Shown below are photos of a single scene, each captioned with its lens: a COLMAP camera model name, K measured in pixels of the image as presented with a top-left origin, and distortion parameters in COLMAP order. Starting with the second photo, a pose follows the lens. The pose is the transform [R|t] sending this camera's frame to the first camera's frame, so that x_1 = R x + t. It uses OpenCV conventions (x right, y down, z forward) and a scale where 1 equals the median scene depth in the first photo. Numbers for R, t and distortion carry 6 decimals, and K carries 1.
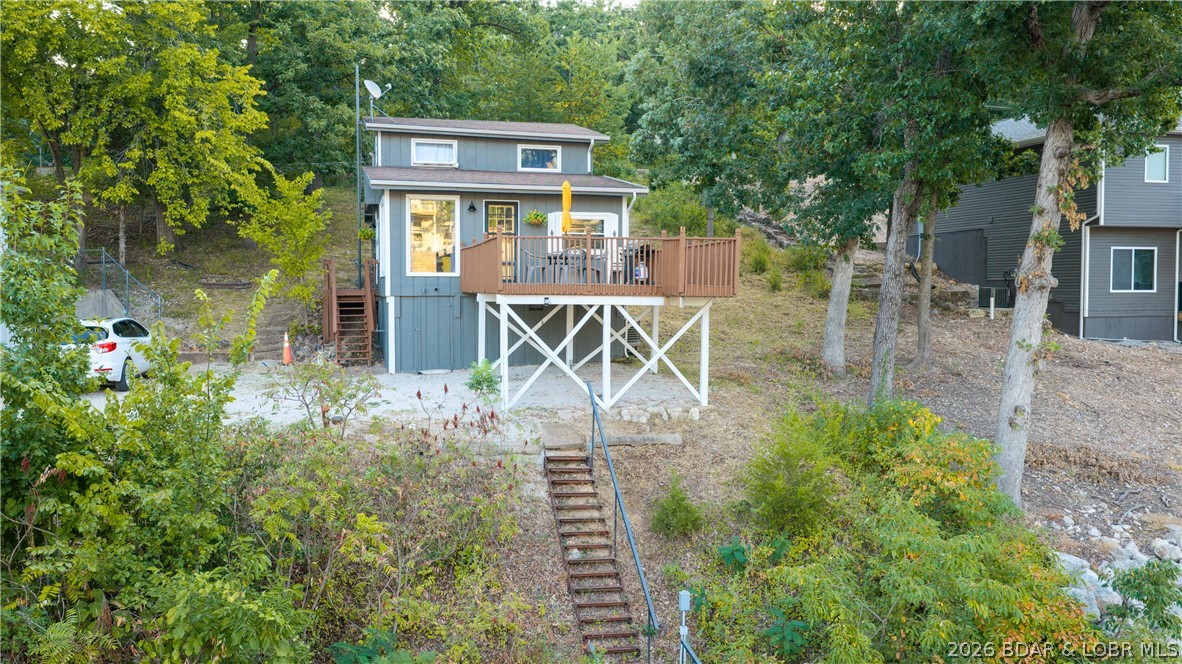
lens RADIAL K [[980.2, 0, 591.4], [0, 980.2, 333.8], [0, 0, 1]] dist [0.025747, -0.052410]
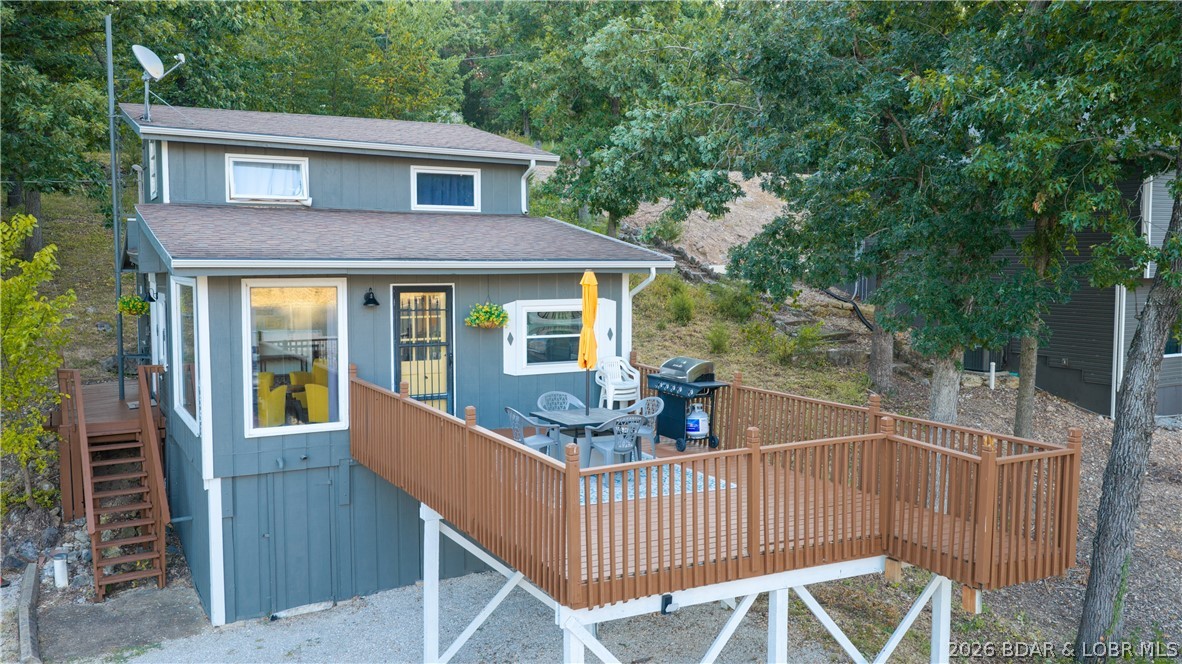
lens RADIAL K [[980.2, 0, 593.2], [0, 980.2, 329.4], [0, 0, 1]] dist [0.025747, -0.052410]
pose [[0.967864, -0.019649, 0.250704, -0.123218], [0.012815, 0.999501, 0.028860, -0.112825], [-0.251146, -0.024720, 0.967634, 0.402816]]
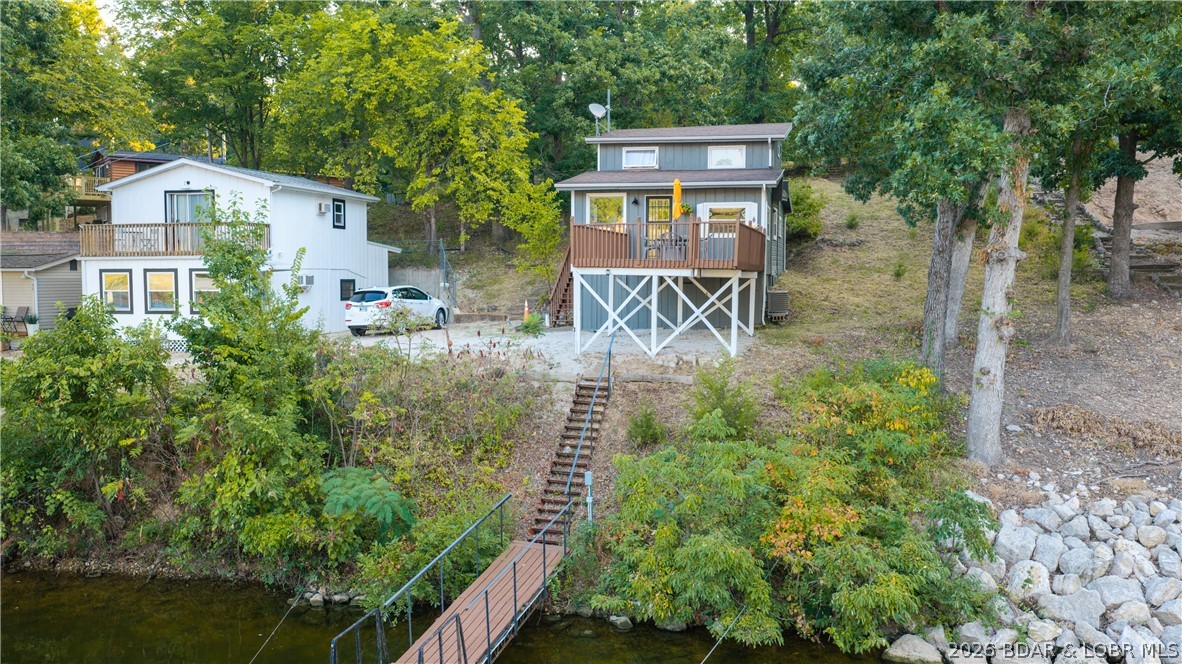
lens RADIAL K [[980.2, 0, 583.8], [0, 980.2, 335.8], [0, 0, 1]] dist [0.025747, -0.052410]
pose [[0.876421, 0.032639, -0.480439, 0.385567], [-0.026988, 0.999461, 0.018667, 0.019667], [0.480789, -0.003394, 0.876829, -0.125501]]
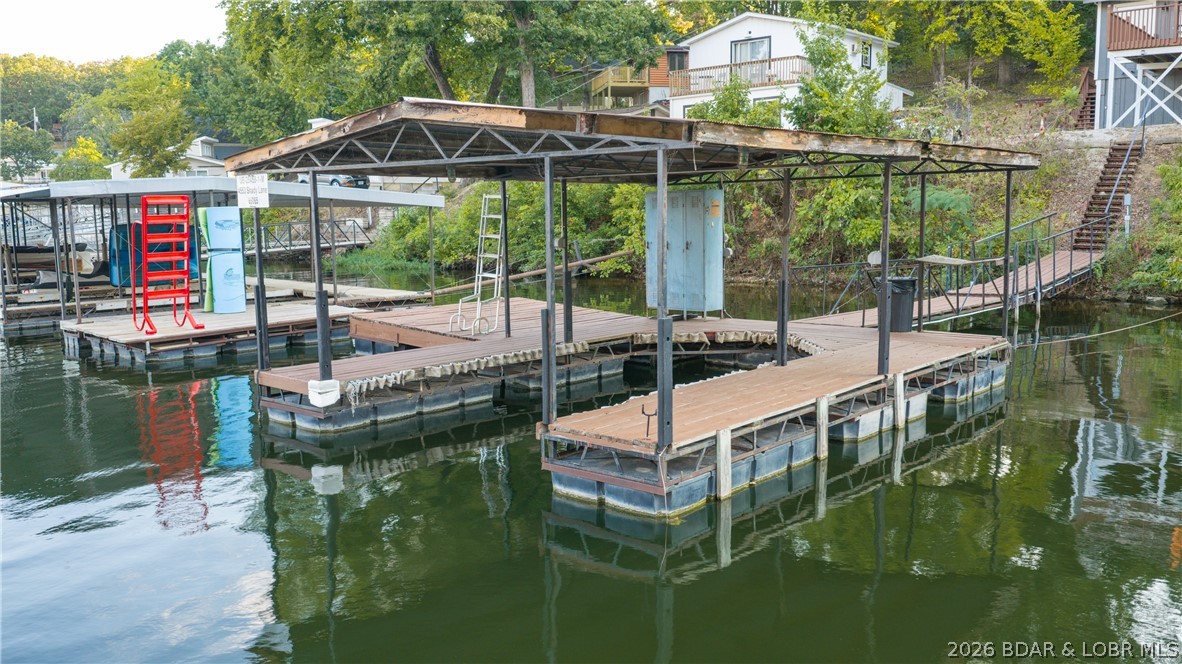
lens RADIAL K [[980.2, 0, 590.5], [0, 980.2, 332.2], [0, 0, 1]] dist [0.025747, -0.052410]
pose [[0.590326, 0.095278, -0.801522, 0.475310], [-0.027197, 0.994793, 0.098222, 0.181961], [0.806707, -0.036184, 0.589843, -0.396514]]
